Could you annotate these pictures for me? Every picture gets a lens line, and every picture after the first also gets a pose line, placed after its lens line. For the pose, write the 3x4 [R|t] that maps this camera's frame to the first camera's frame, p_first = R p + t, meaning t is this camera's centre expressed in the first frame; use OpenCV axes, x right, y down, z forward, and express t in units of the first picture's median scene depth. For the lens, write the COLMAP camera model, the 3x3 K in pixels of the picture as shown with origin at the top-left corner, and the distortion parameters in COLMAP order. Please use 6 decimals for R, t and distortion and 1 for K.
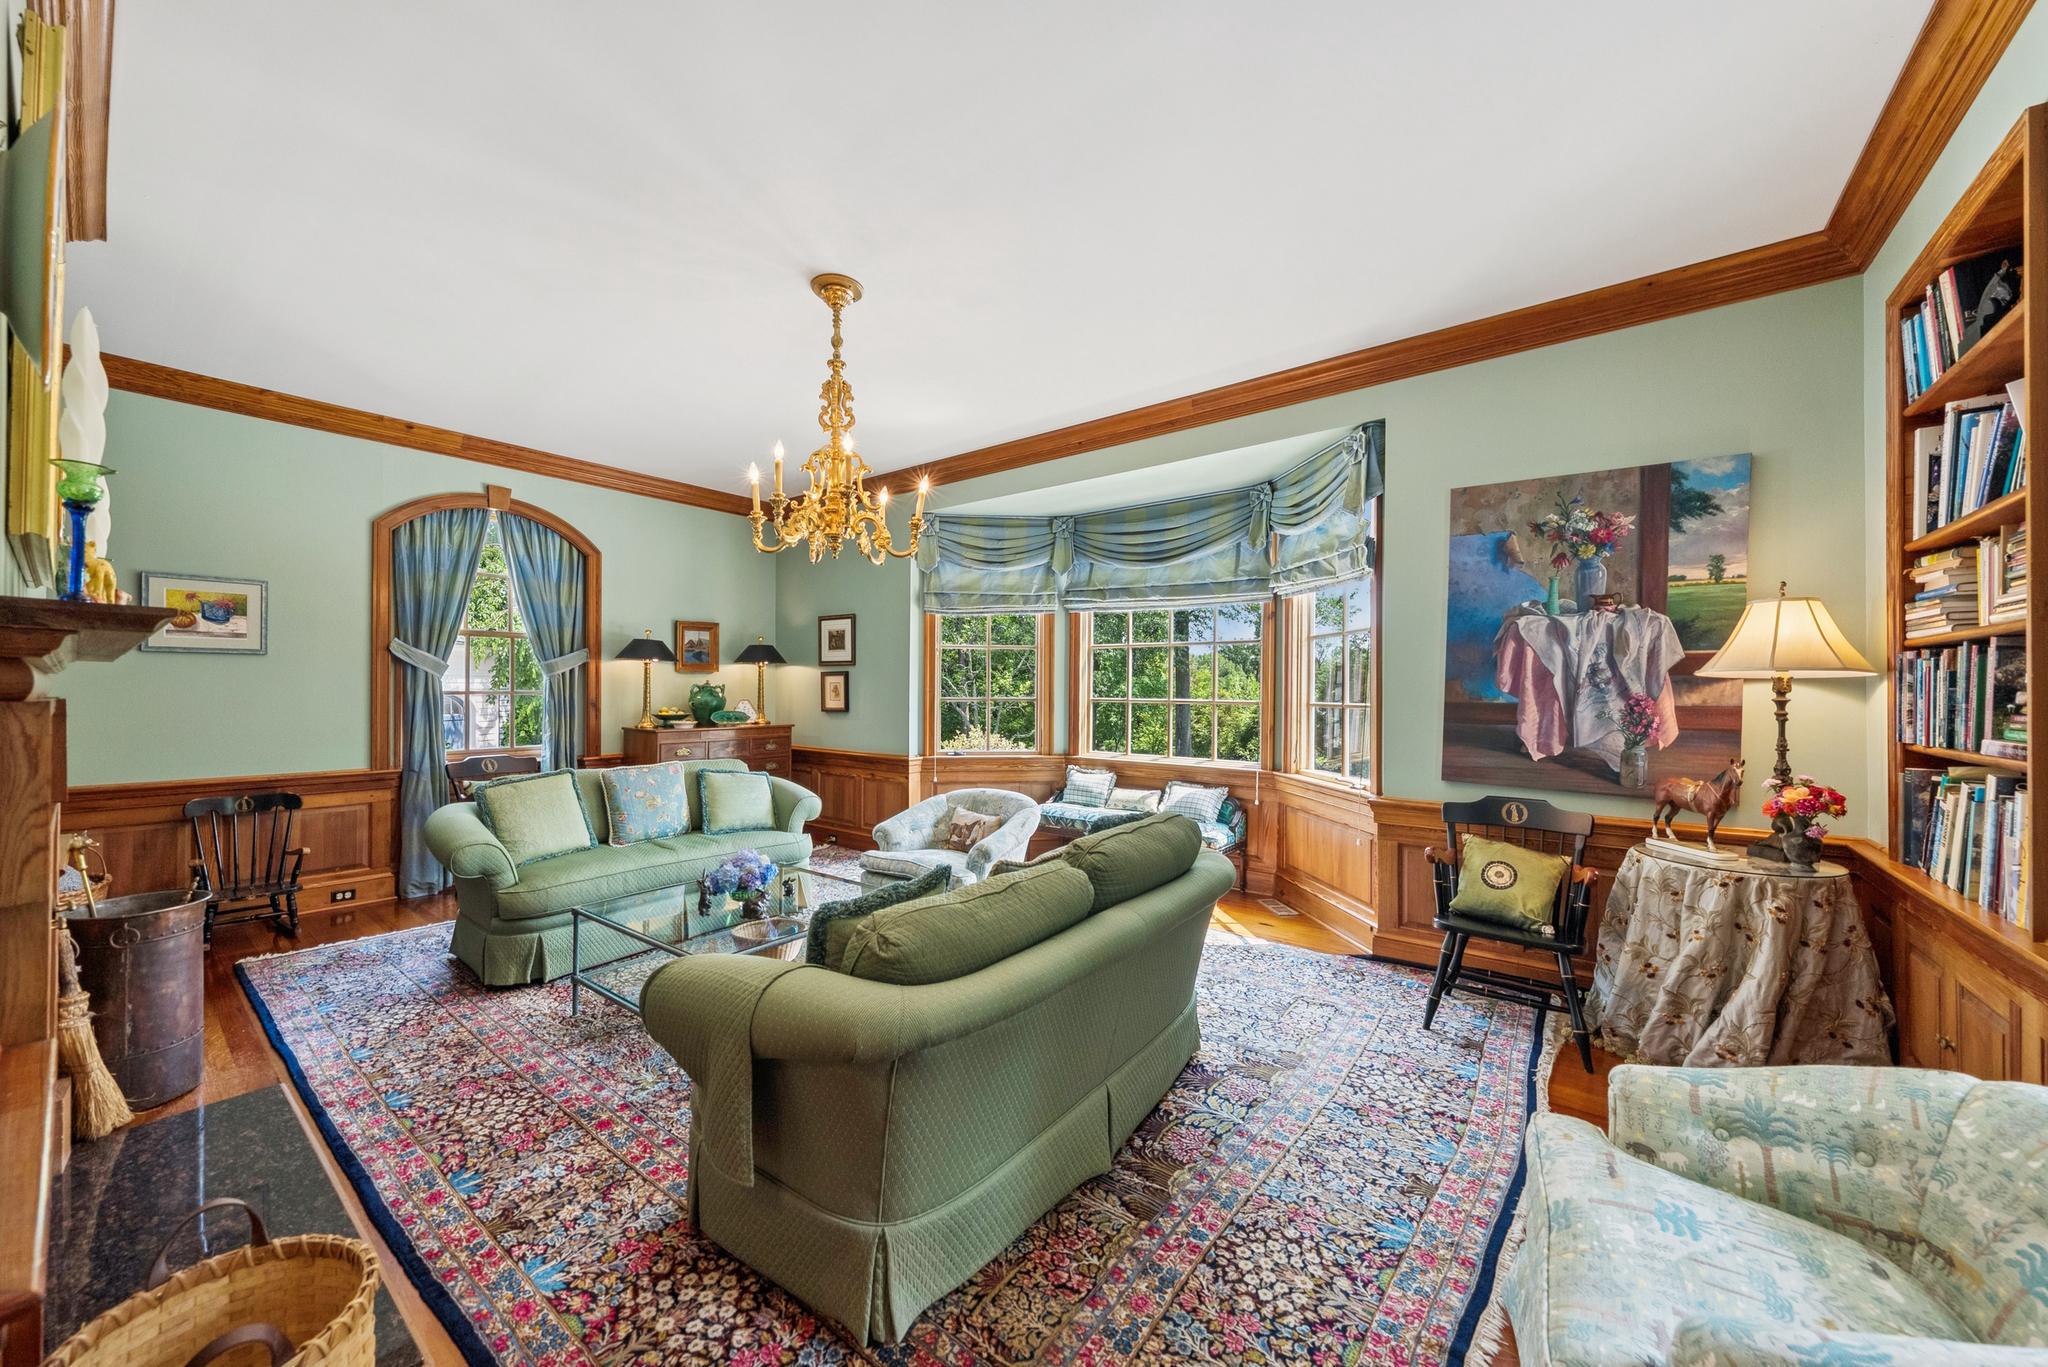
lens RADIAL K [[738.3, 0, 1028.2], [0, 738.3, 687.7], [0, 0, 1]] dist [0.001718, 0.000166]
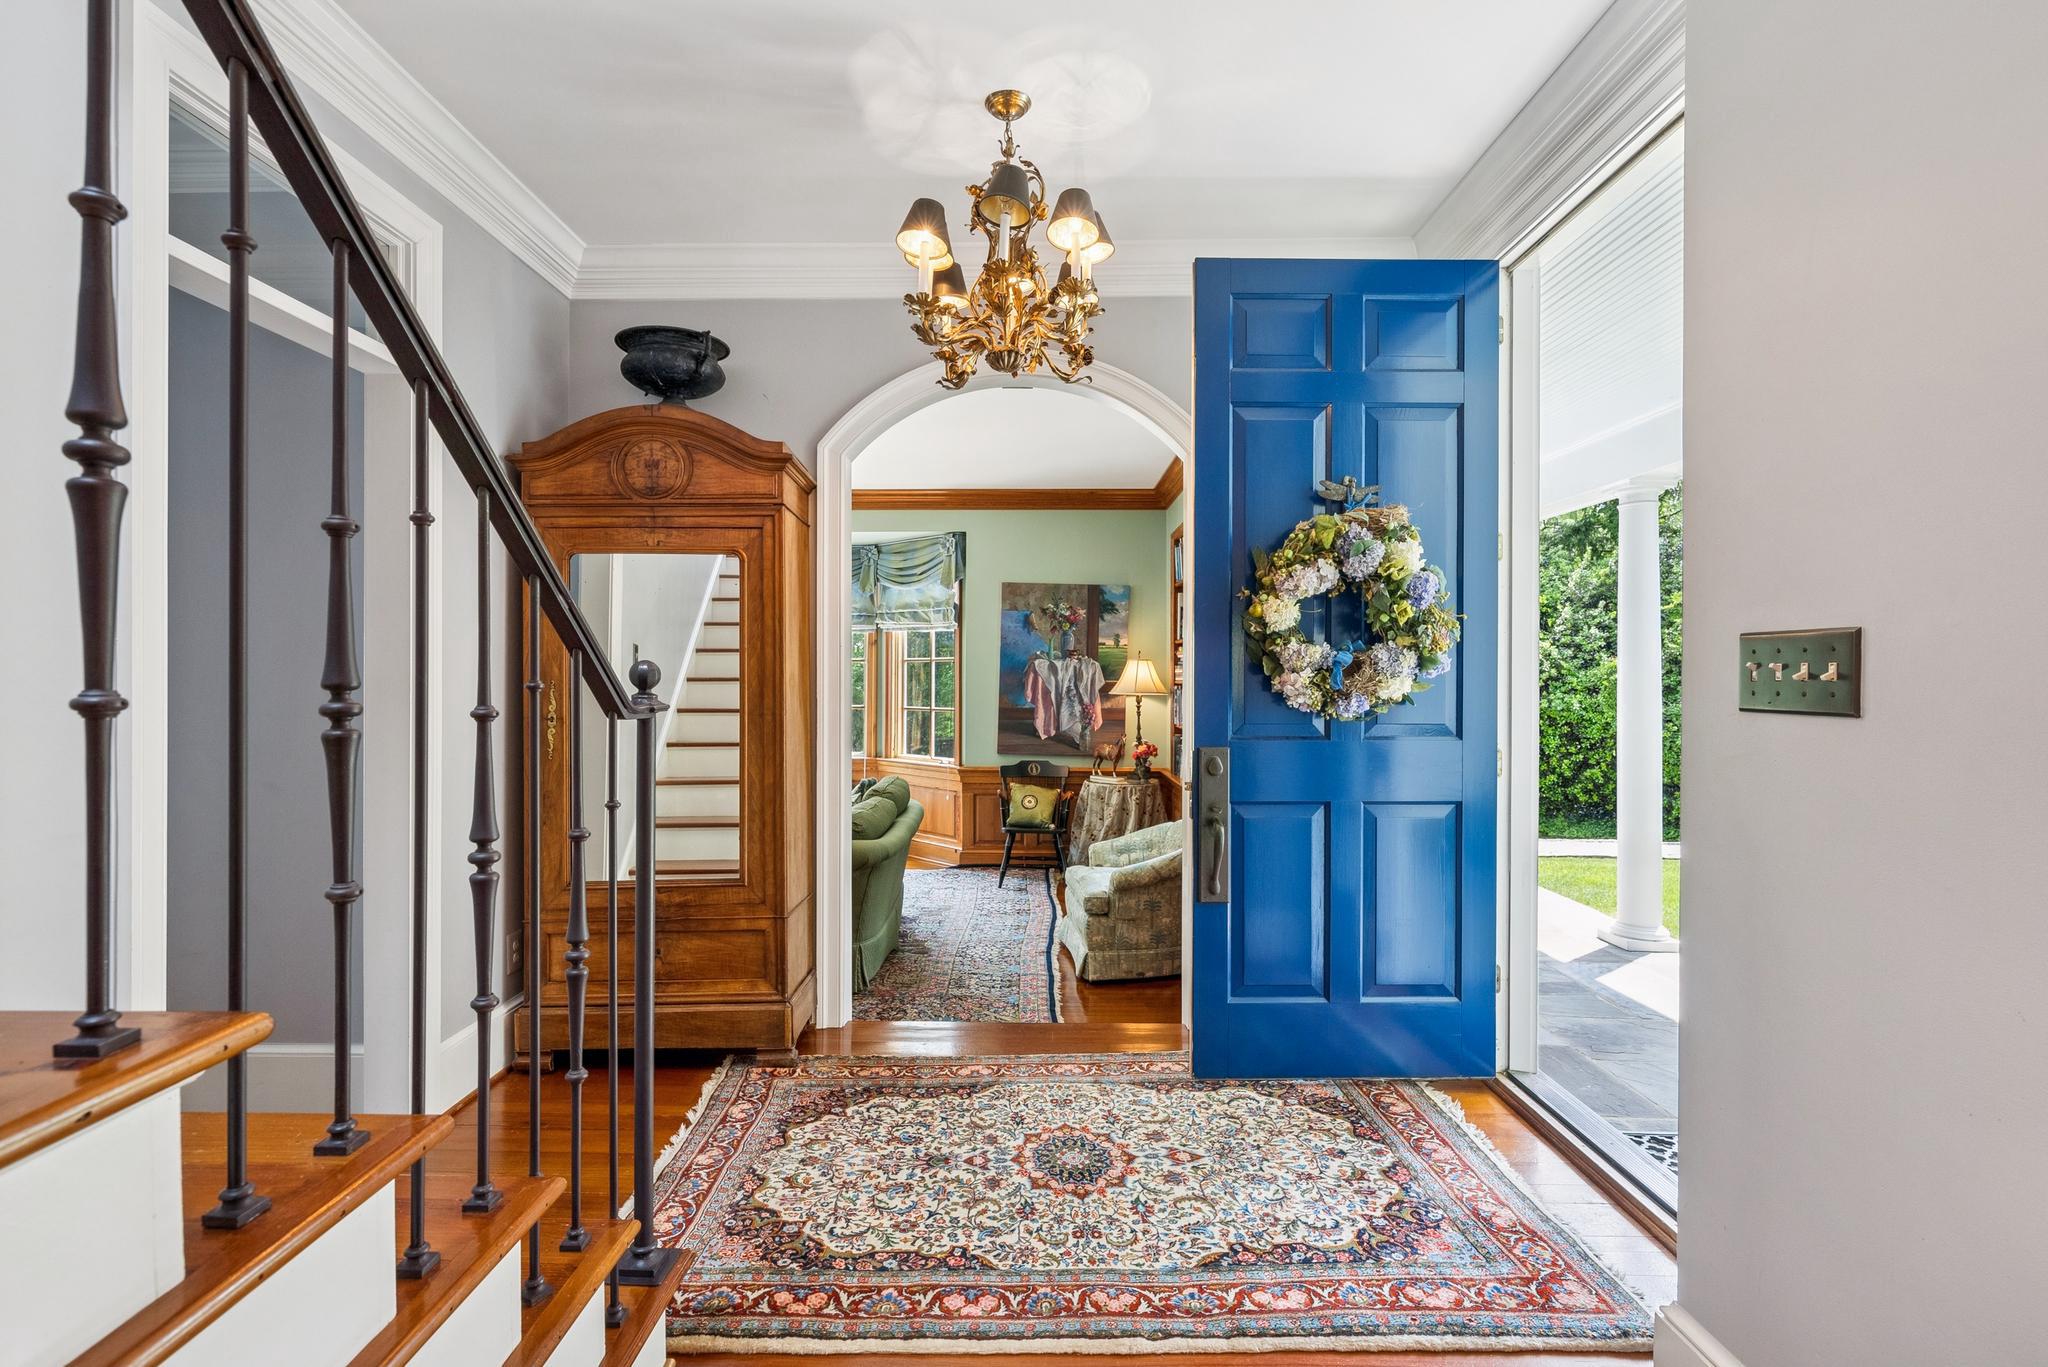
lens RADIAL K [[920.8, 0, 1025.0], [0, 920.8, 686.0], [0, 0, 1]] dist [0.002197, -0.000221]
pose [[0.791765, -0.000699, 0.610825, -0.749240], [-0.003184, 0.999981, 0.005272, -0.045598], [-0.610817, -0.006119, 0.791748, -0.782388]]
